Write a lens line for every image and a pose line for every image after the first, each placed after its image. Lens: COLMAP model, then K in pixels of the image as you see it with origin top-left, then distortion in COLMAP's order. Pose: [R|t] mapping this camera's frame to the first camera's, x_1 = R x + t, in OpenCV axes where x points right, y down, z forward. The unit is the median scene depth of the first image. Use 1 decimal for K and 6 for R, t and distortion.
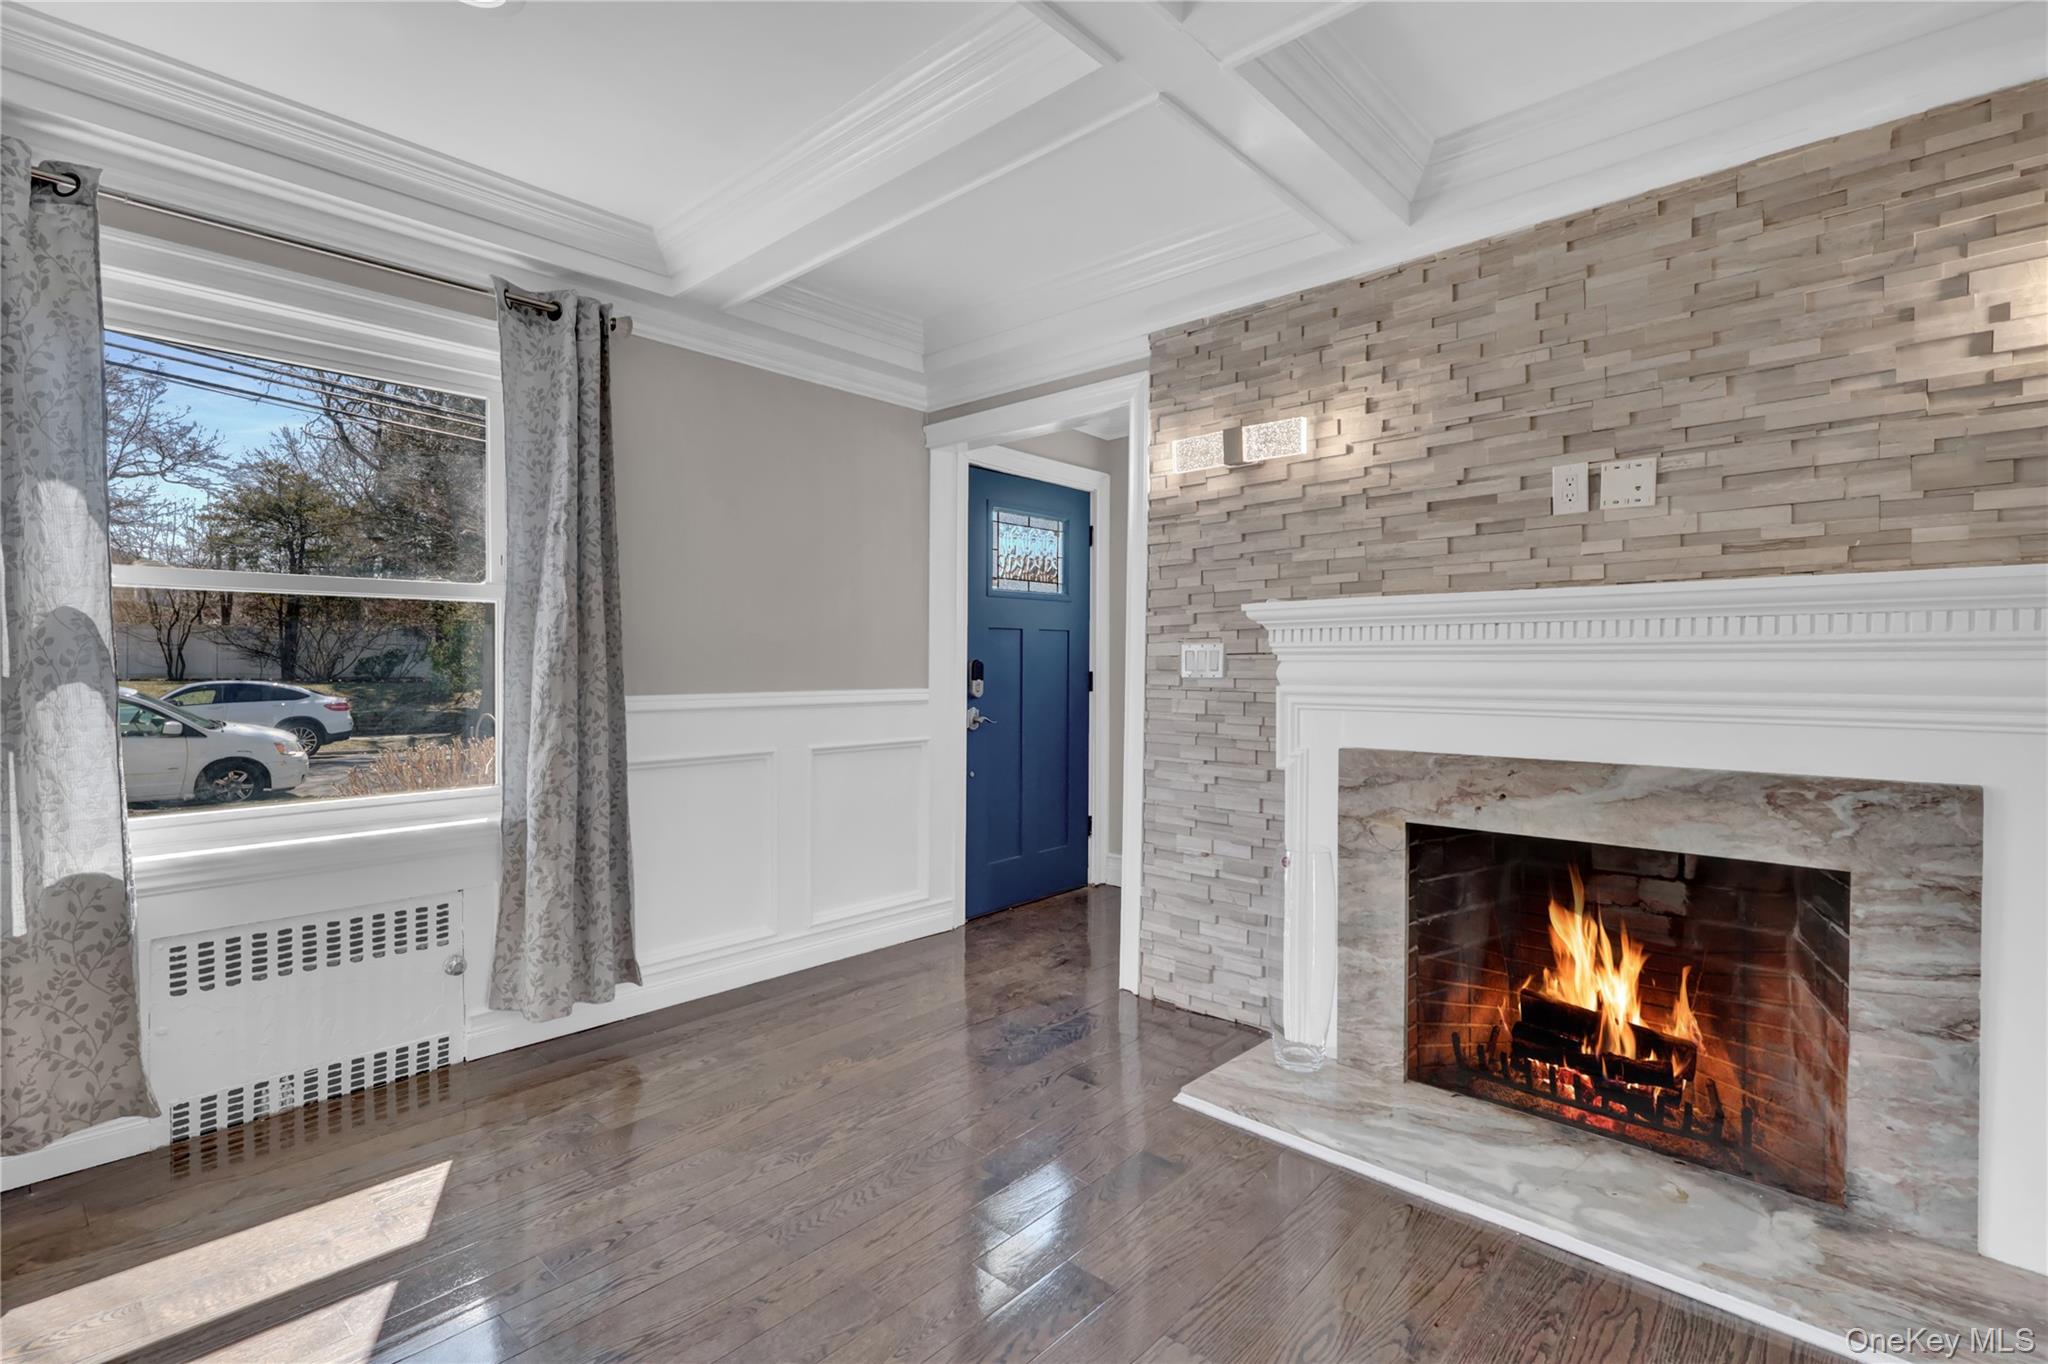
lens RADIAL K [[951.2, 0, 1016.4], [0, 951.2, 672.7], [0, 0, 1]] dist [0.001522, 0.000372]
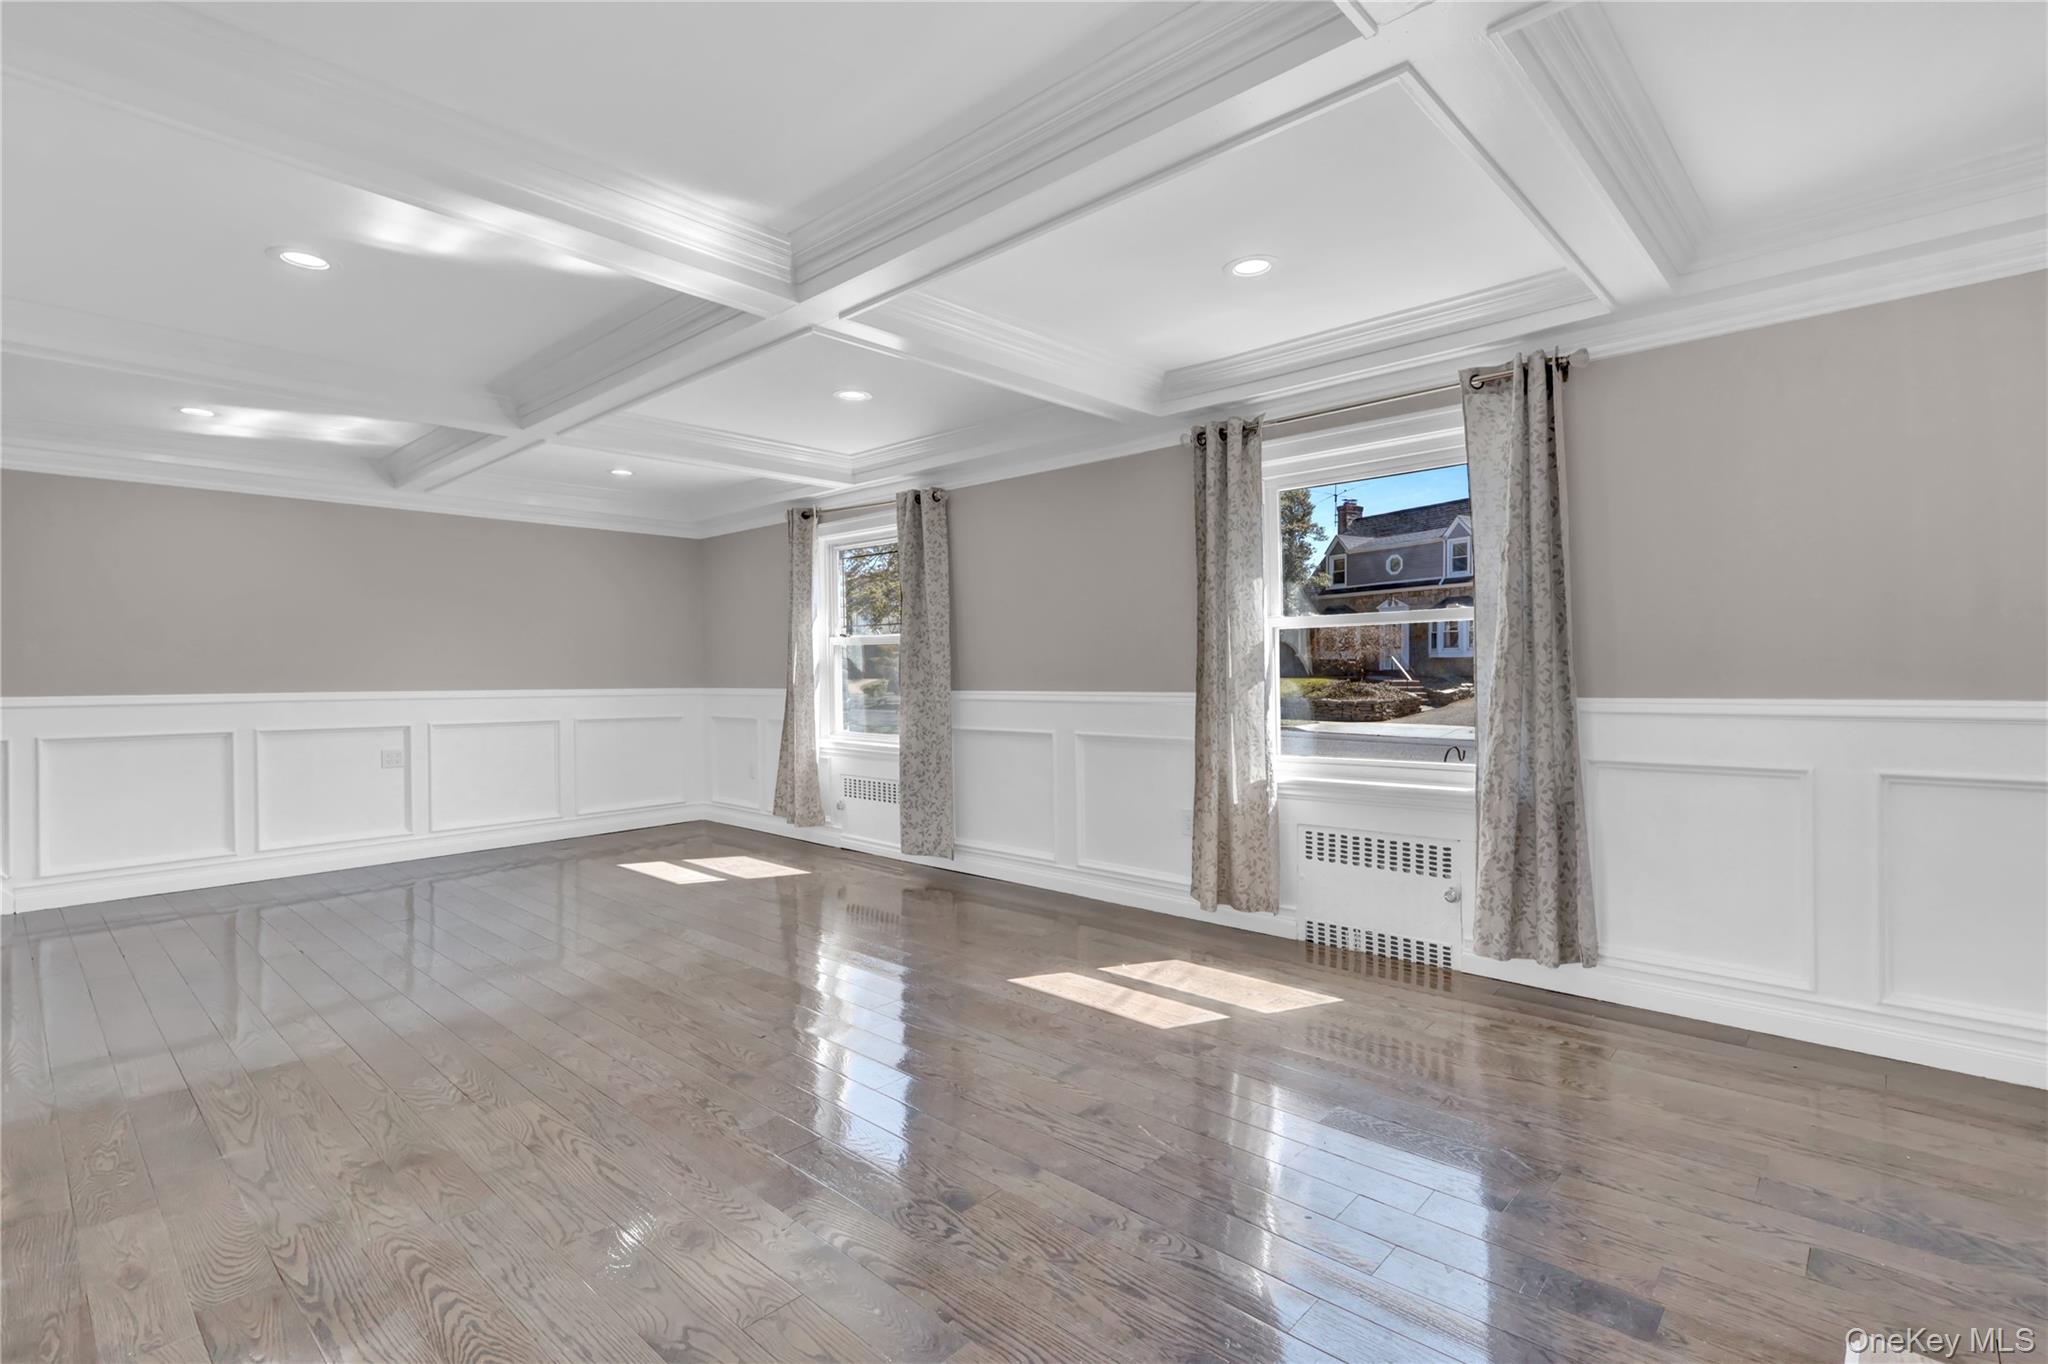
lens RADIAL K [[951.2, 0, 1016.4], [0, 951.2, 672.7], [0, 0, 1]] dist [0.001522, 0.000372]
pose [[-0.007857, -0.003366, -0.999963, 0.733183], [-0.000052, 0.999994, -0.003366, -0.000055], [0.999969, 0.000025, -0.007857, 0.391894]]
